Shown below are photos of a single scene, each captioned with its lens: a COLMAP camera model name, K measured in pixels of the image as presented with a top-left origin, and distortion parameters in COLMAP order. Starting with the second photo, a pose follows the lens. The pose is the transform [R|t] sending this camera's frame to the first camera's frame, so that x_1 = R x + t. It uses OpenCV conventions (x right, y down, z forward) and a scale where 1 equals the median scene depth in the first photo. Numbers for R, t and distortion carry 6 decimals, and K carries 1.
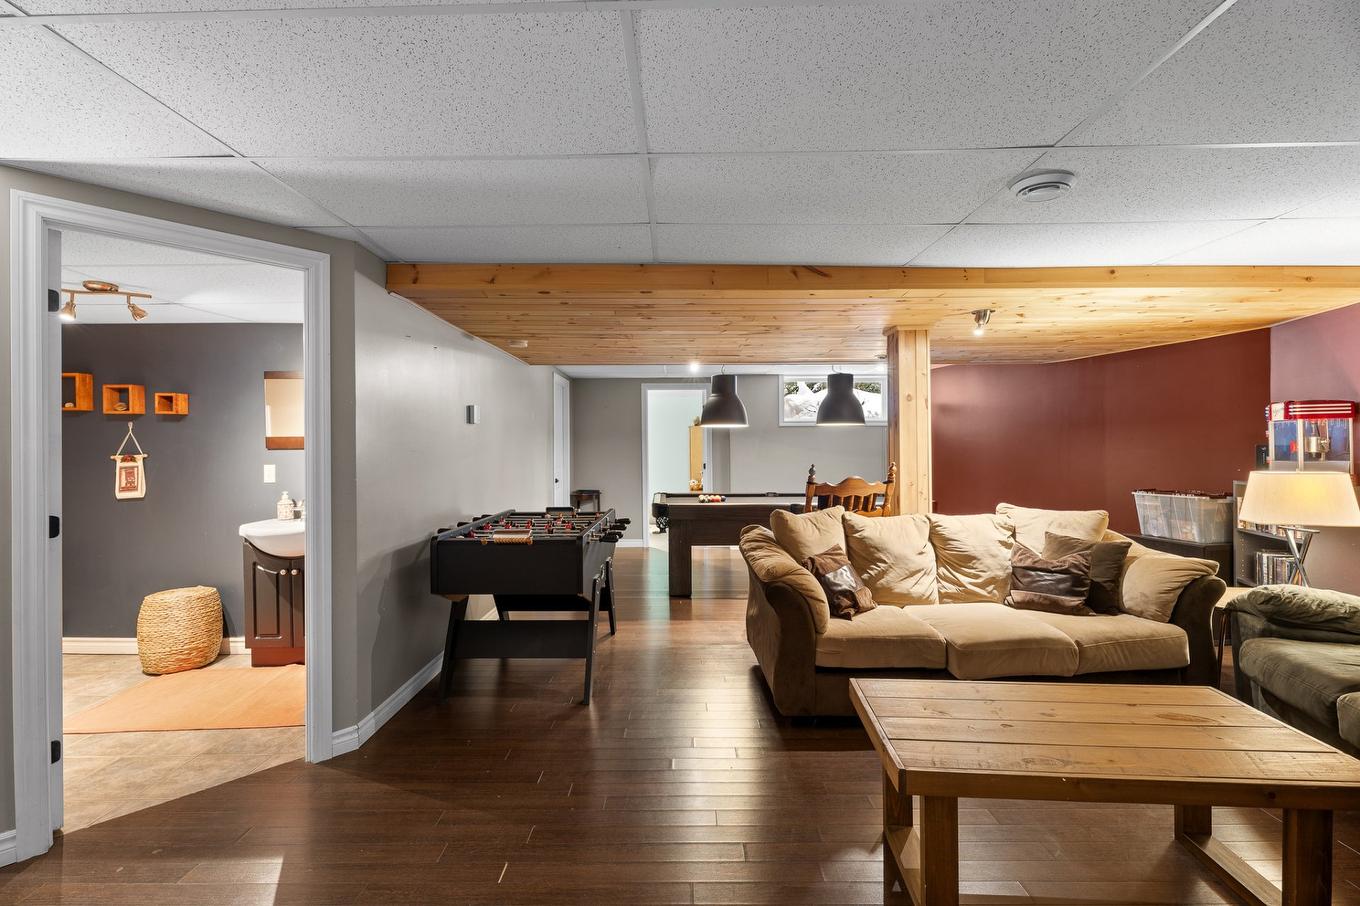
lens RADIAL K [[619.7, 0, 695.0], [0, 619.7, 440.0], [0, 0, 1]] dist [-0.002932, -0.000950]
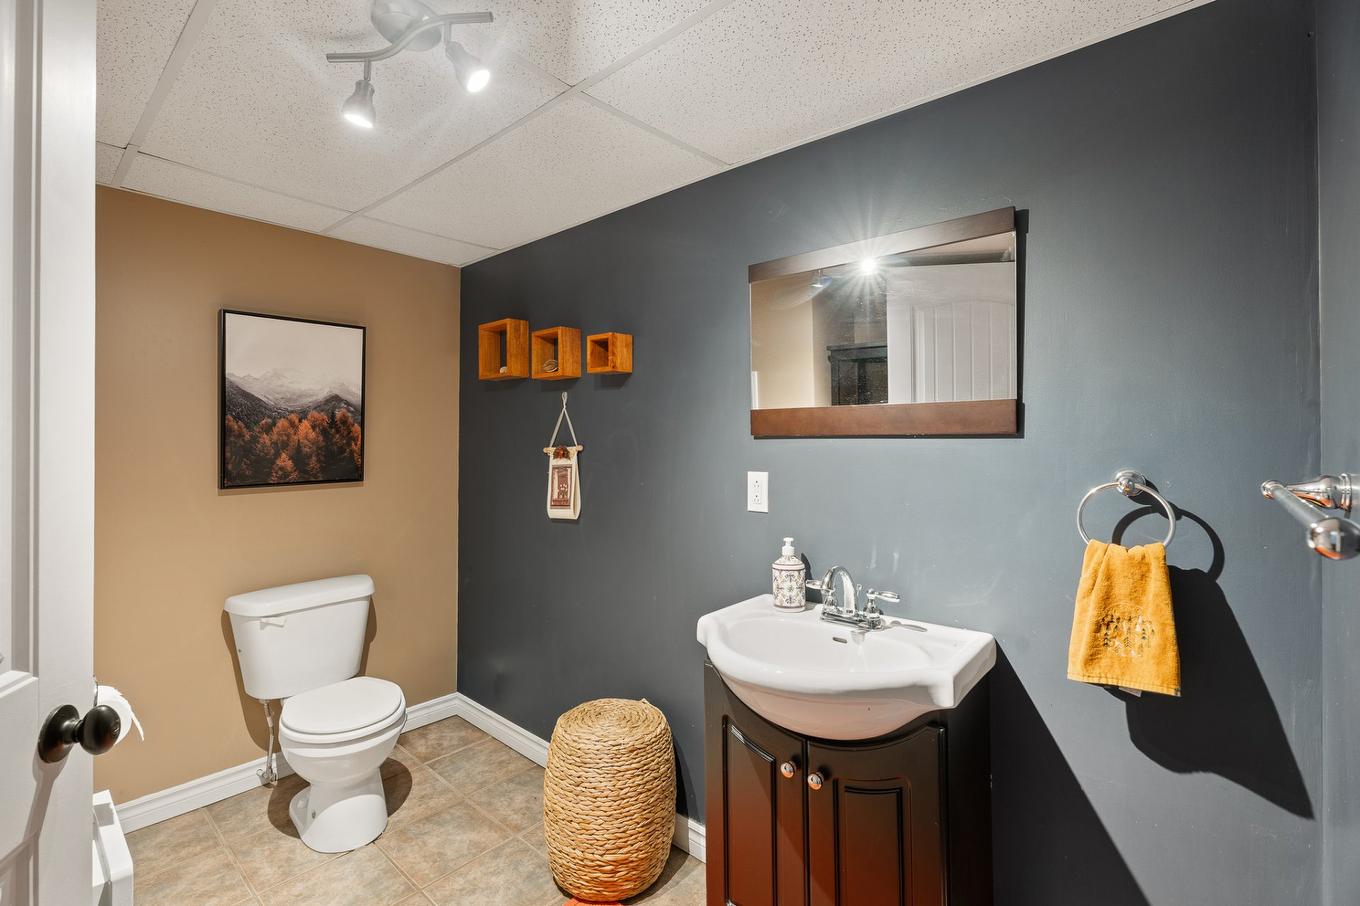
lens RADIAL K [[619.7, 0, 695.0], [0, 619.7, 440.0], [0, 0, 1]] dist [-0.002932, -0.000950]
pose [[0.763733, 0.005722, -0.645506, -0.433549], [-0.002426, 0.999979, 0.005994, 0.014064], [0.645527, -0.003012, 0.763731, 0.629374]]
